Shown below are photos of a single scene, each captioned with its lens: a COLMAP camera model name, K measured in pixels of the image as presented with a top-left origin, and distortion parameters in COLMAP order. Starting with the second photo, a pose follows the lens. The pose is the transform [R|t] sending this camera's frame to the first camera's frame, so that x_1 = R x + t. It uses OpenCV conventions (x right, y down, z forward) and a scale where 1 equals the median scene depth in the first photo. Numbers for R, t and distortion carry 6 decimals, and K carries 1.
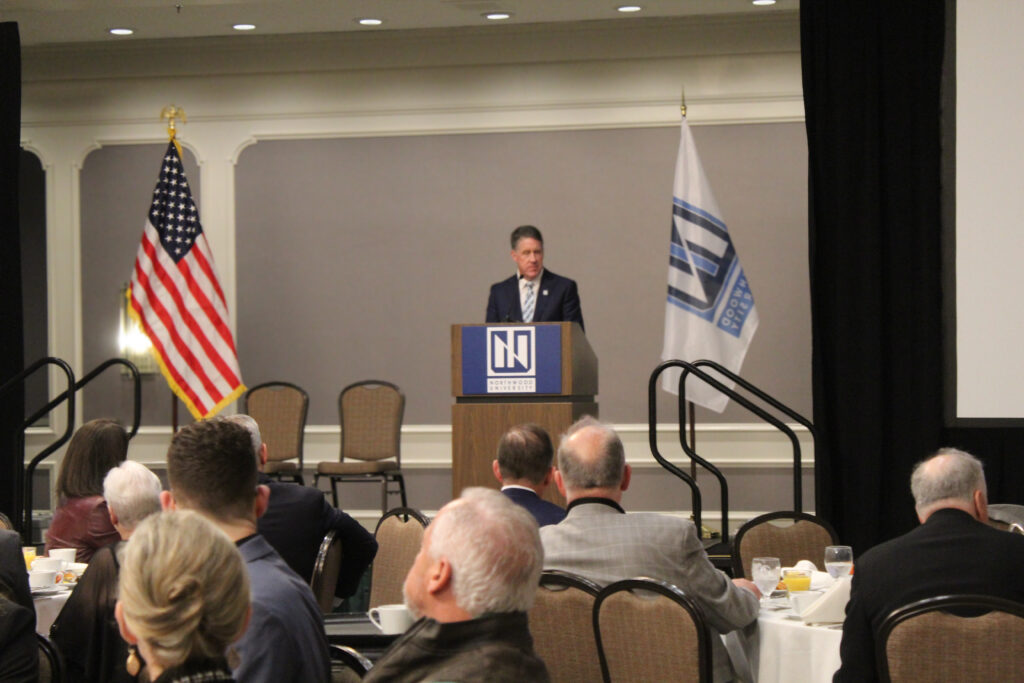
lens RADIAL K [[2570.5, 0, 511.3], [0, 2570.5, 344.1], [0, 0, 1]] dist [0.252419, 0.000000]
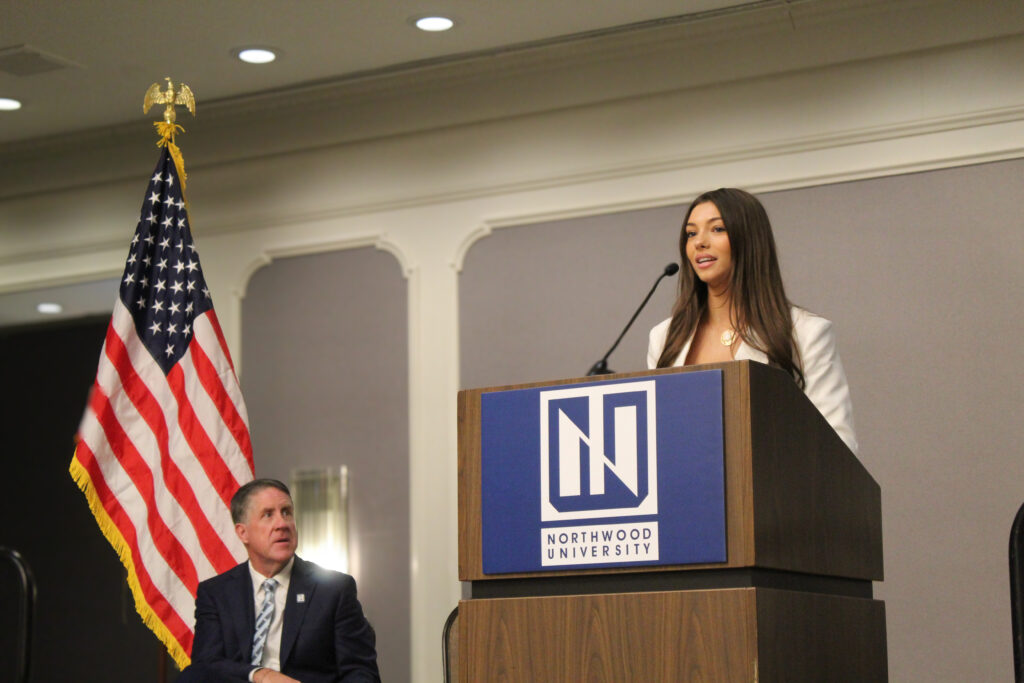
lens RADIAL K [[2276.0, 0, 508.8], [0, 2276.0, 342.7], [0, 0, 1]] dist [0.061848, 0.000000]
pose [[0.954728, -0.045341, -0.294006, 0.071926], [0.002152, 0.989343, -0.145589, 0.029779], [0.297474, 0.138365, 0.944650, 0.589940]]
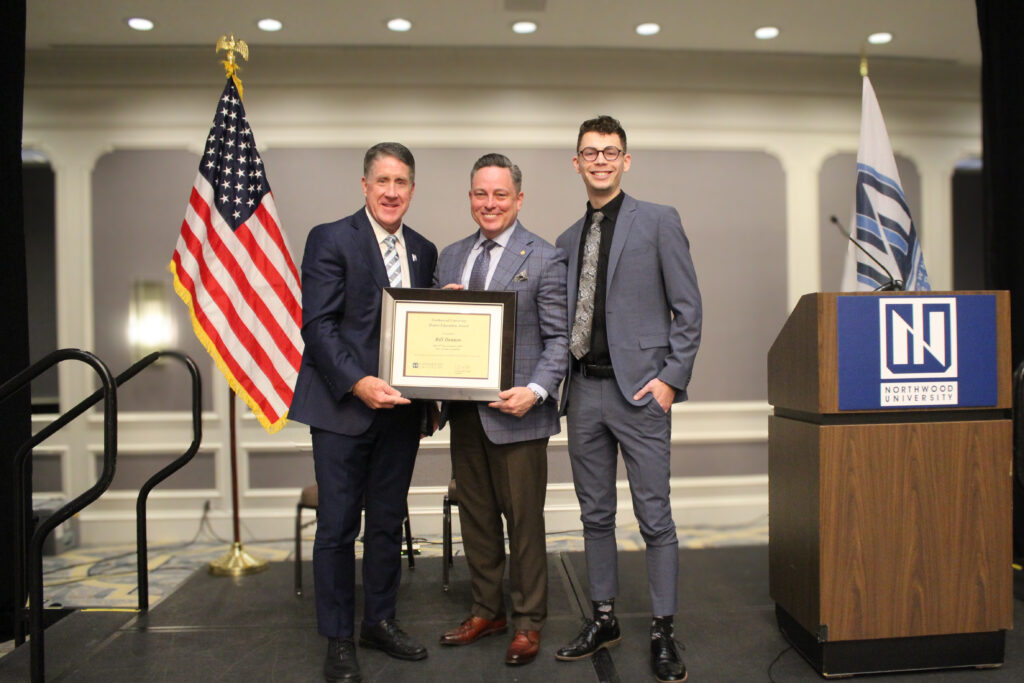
lens RADIAL K [[922.8, 0, 550.1], [0, 922.8, 355.2], [0, 0, 1]] dist [-0.111212, 0.040552]
pose [[0.944444, -0.003949, 0.328649, -0.131117], [-0.000320, 0.999916, 0.012934, 0.003600], [-0.328672, -0.012321, 0.944364, 0.708744]]
